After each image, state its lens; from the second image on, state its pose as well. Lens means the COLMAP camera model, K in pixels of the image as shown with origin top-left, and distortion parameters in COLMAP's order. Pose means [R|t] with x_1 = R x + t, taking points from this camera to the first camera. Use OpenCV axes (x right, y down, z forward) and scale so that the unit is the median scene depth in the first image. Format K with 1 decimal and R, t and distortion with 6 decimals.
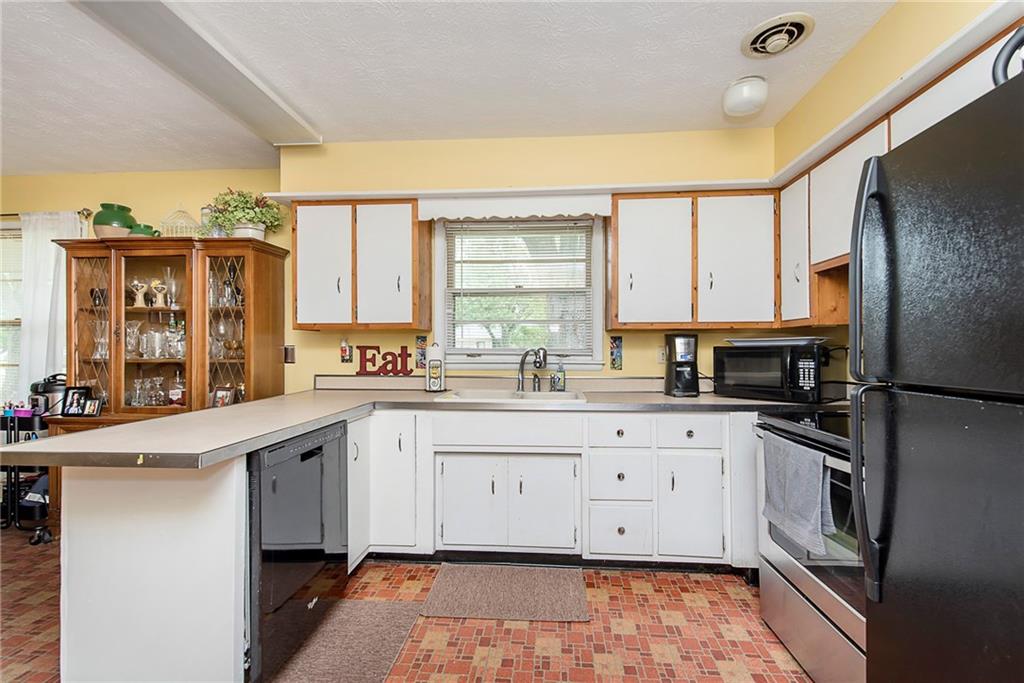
lens RADIAL K [[438.8, 0, 518.6], [0, 438.8, 345.5], [0, 0, 1]] dist [0.017886, -0.006971]
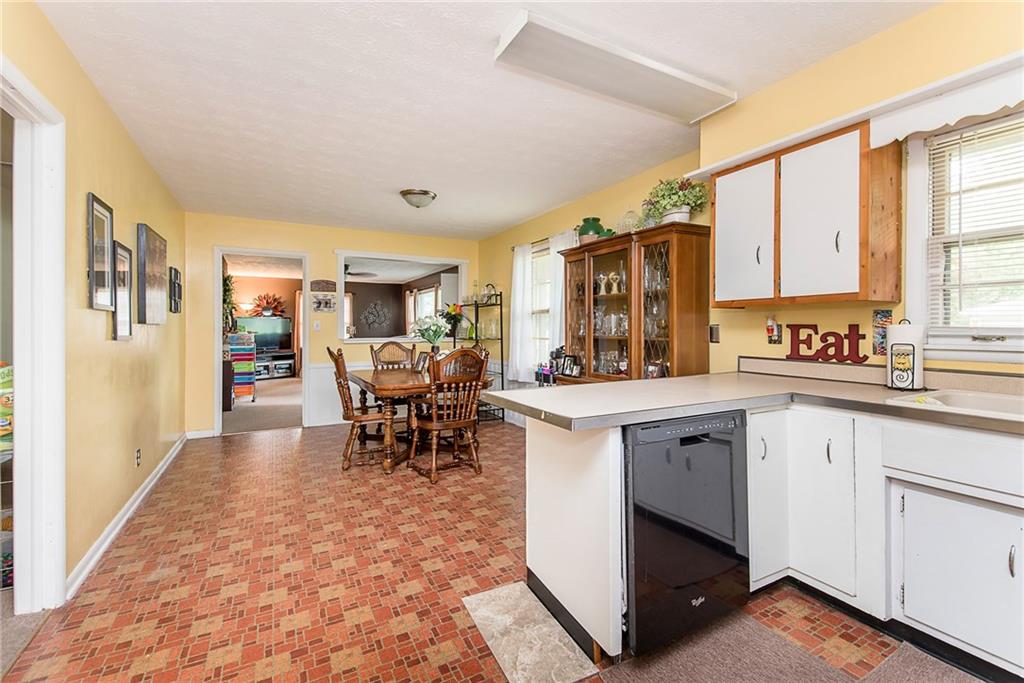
lens RADIAL K [[438.8, 0, 514.6], [0, 438.8, 330.7], [0, 0, 1]] dist [0.017886, -0.006971]
pose [[0.545959, 0.005153, -0.837796, 0.059314], [0.004892, 0.999944, 0.009338, 0.002573], [0.837798, -0.009197, 0.545903, 0.105405]]
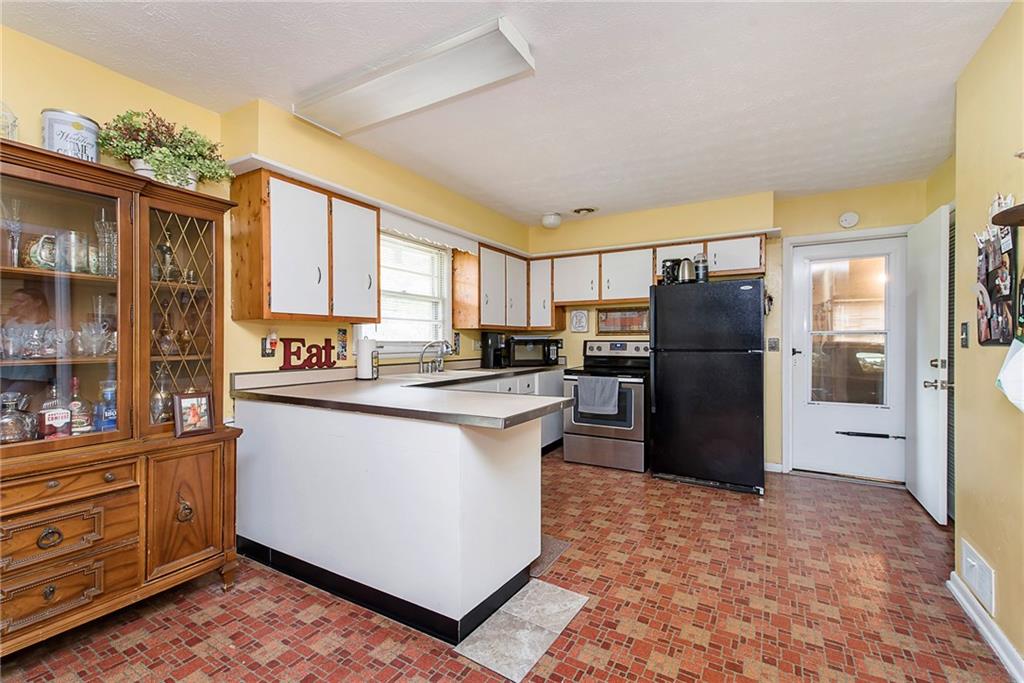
lens RADIAL K [[438.8, 0, 501.5], [0, 438.8, 357.2], [0, 0, 1]] dist [0.017886, -0.006971]
pose [[0.453928, -0.033967, 0.890391, -1.029420], [-0.007304, 0.999098, 0.041837, -0.001320], [-0.891009, -0.025494, 0.453270, 0.186831]]
